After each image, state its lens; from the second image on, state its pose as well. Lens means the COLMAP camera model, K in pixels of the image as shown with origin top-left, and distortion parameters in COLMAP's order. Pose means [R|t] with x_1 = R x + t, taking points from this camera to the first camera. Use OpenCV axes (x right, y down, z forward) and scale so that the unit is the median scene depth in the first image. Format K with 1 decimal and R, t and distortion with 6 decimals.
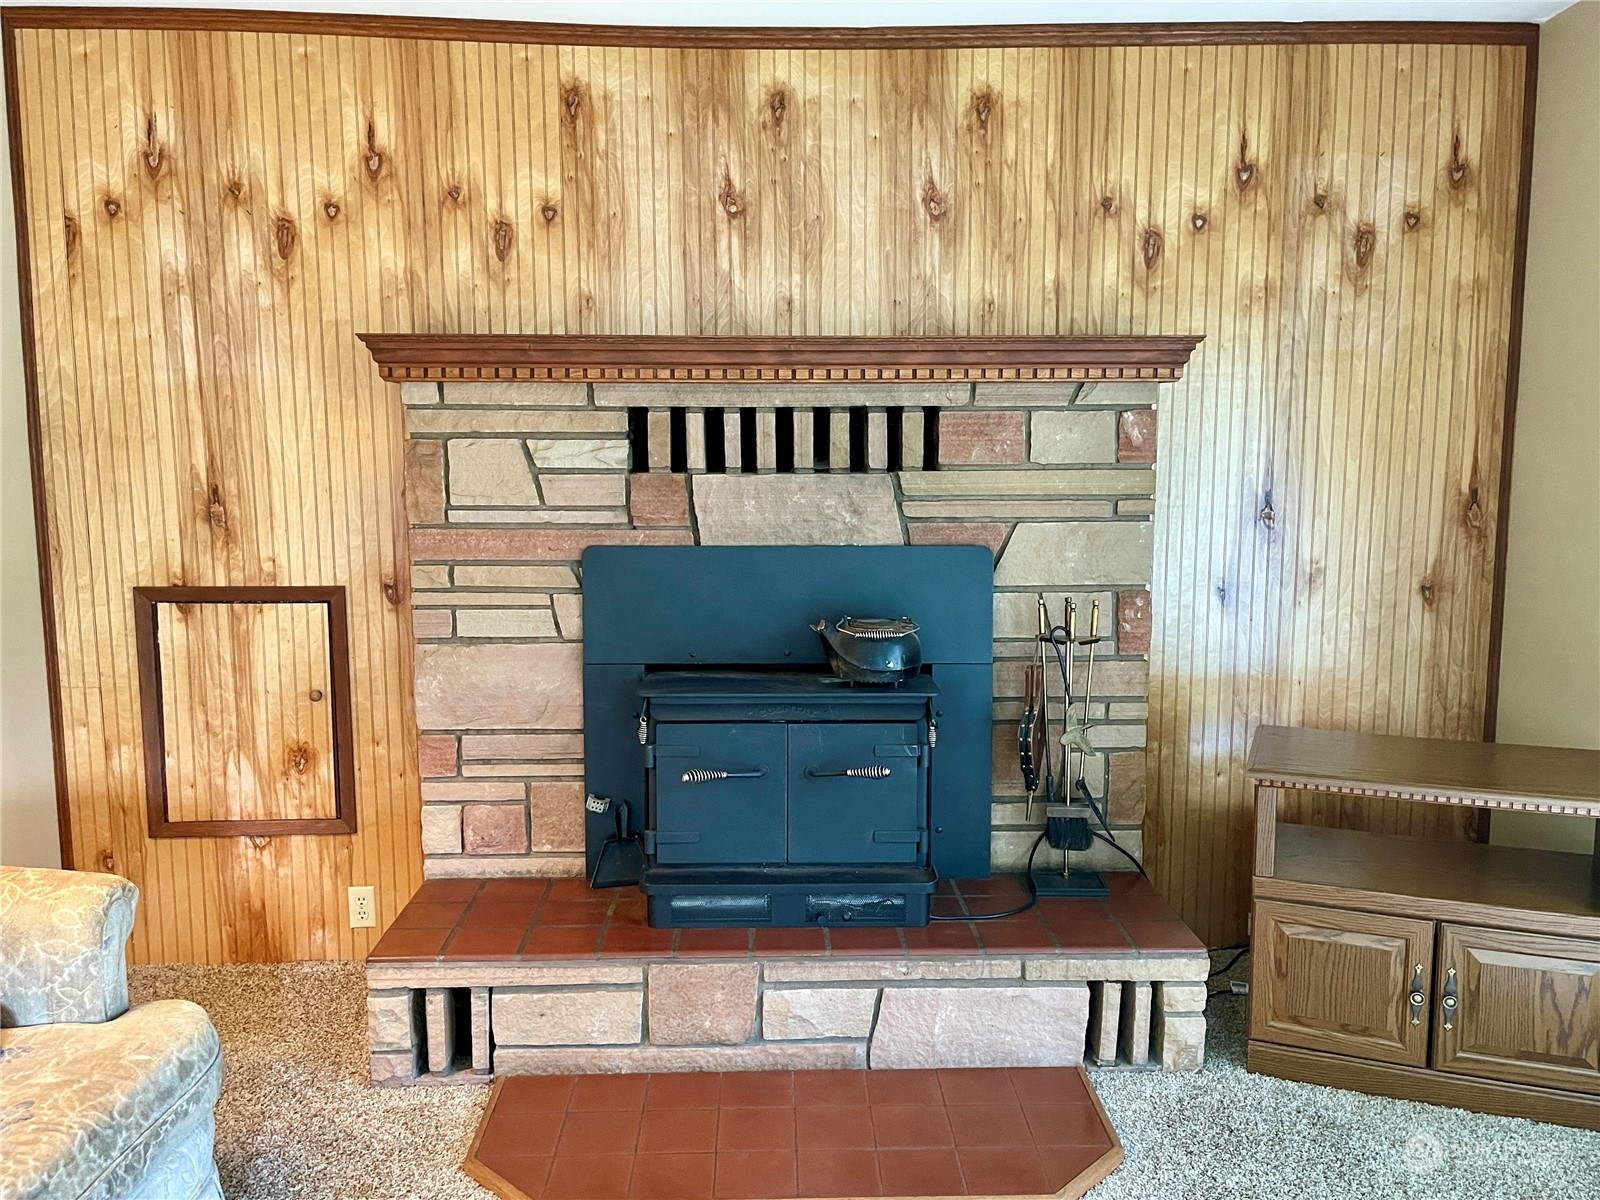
lens RADIAL K [[1274.1, 0, 803.1], [0, 1274.1, 605.5], [0, 0, 1]] dist [0.022733, -0.010770]
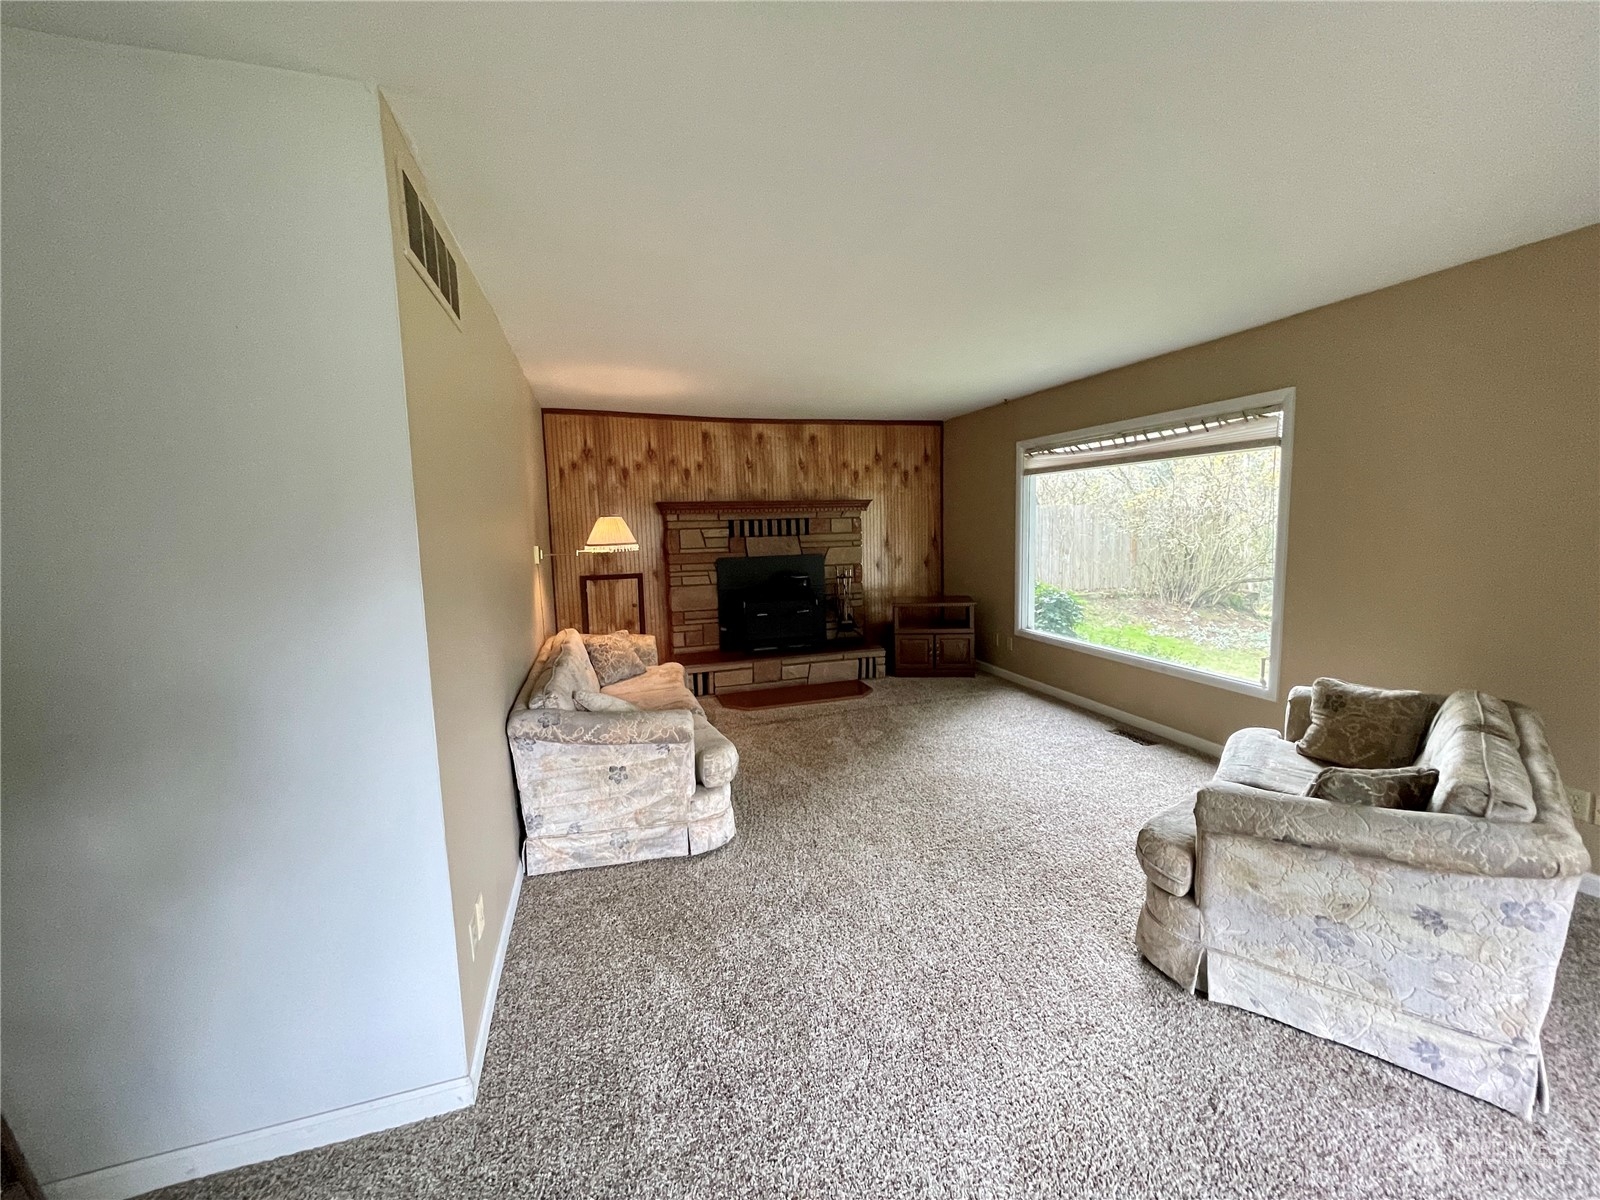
lens RADIAL K [[643.5, 0, 799.6], [0, 643.5, 595.4], [0, 0, 1]] dist [-0.001050, -0.002120]
pose [[0.959386, -0.051949, 0.277271, -0.454670], [0.058470, 0.998172, -0.015298, 0.100602], [-0.275969, 0.030889, 0.960670, -0.818344]]
